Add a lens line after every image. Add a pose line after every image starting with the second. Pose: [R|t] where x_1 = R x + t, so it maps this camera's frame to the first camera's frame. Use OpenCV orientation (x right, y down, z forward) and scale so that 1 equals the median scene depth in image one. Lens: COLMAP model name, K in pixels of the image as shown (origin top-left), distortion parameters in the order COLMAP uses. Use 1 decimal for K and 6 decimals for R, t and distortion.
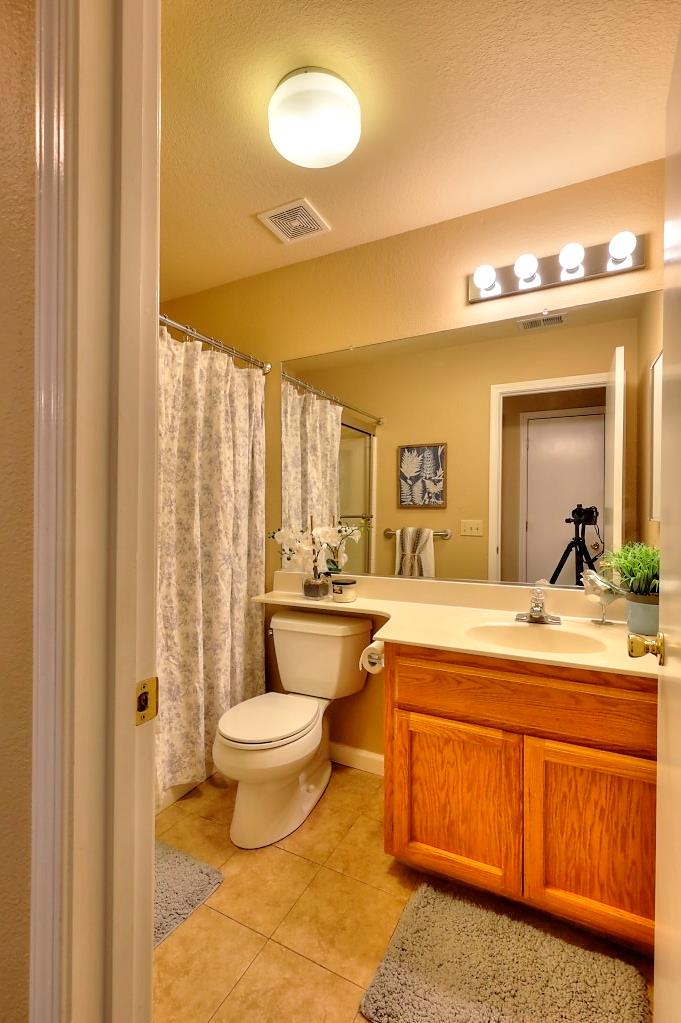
lens RADIAL K [[461.8, 0, 341.2], [0, 461.8, 511.4], [0, 0, 1]] dist [0.000074, -0.000245]
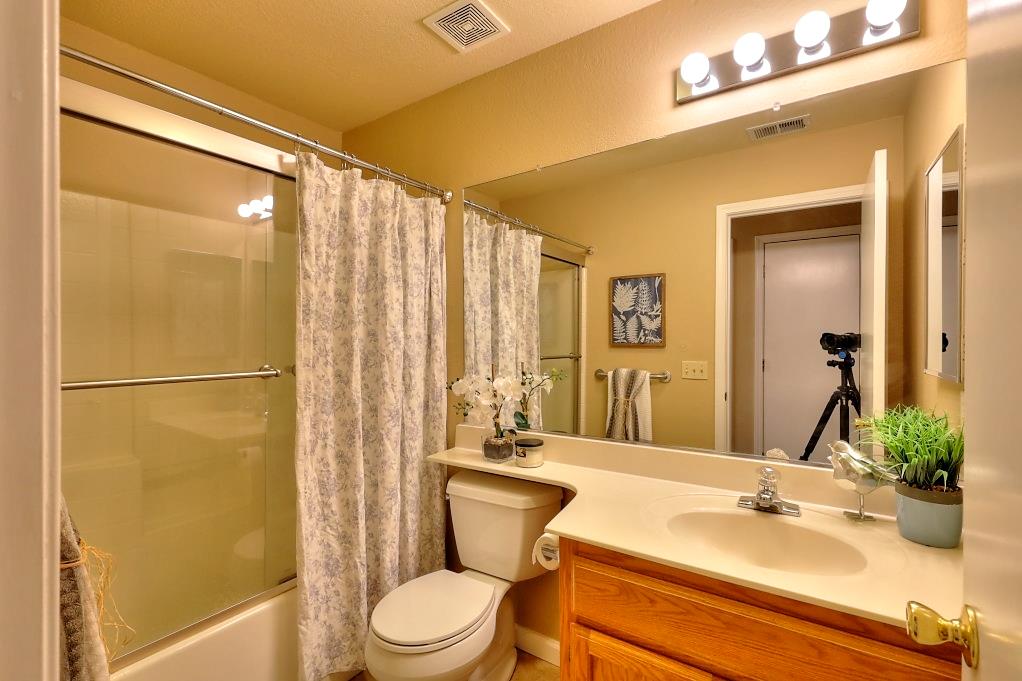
lens RADIAL K [[461.4, 0, 511.2], [0, 461.4, 339.0], [0, 0, 1]] dist [0.000074, -0.000245]
pose [[0.991758, -0.004897, -0.128033, 0.085952], [0.004647, 0.999987, -0.002256, -0.037832], [0.128042, 0.001642, 0.991767, 0.155249]]
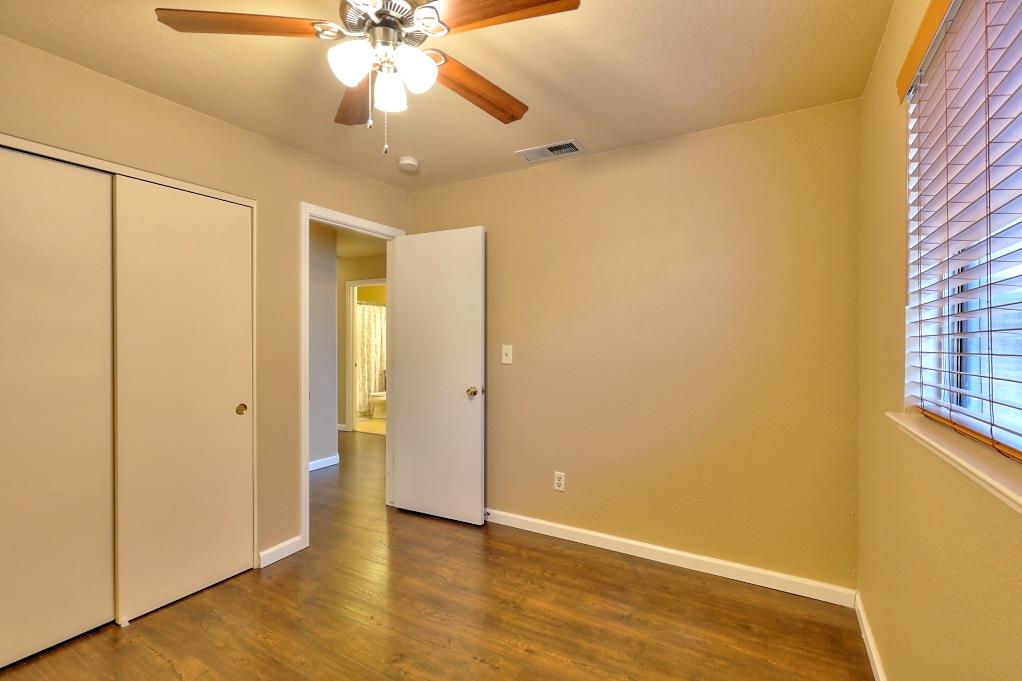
lens RADIAL K [[461.4, 0, 509.2], [0, 461.4, 342.1], [0, 0, 1]] dist [0.000074, -0.000245]
pose [[0.998461, -0.004909, -0.055235, 1.120250], [0.004743, 0.999984, -0.003131, -0.013877], [0.055250, 0.002865, 0.998468, -2.847648]]
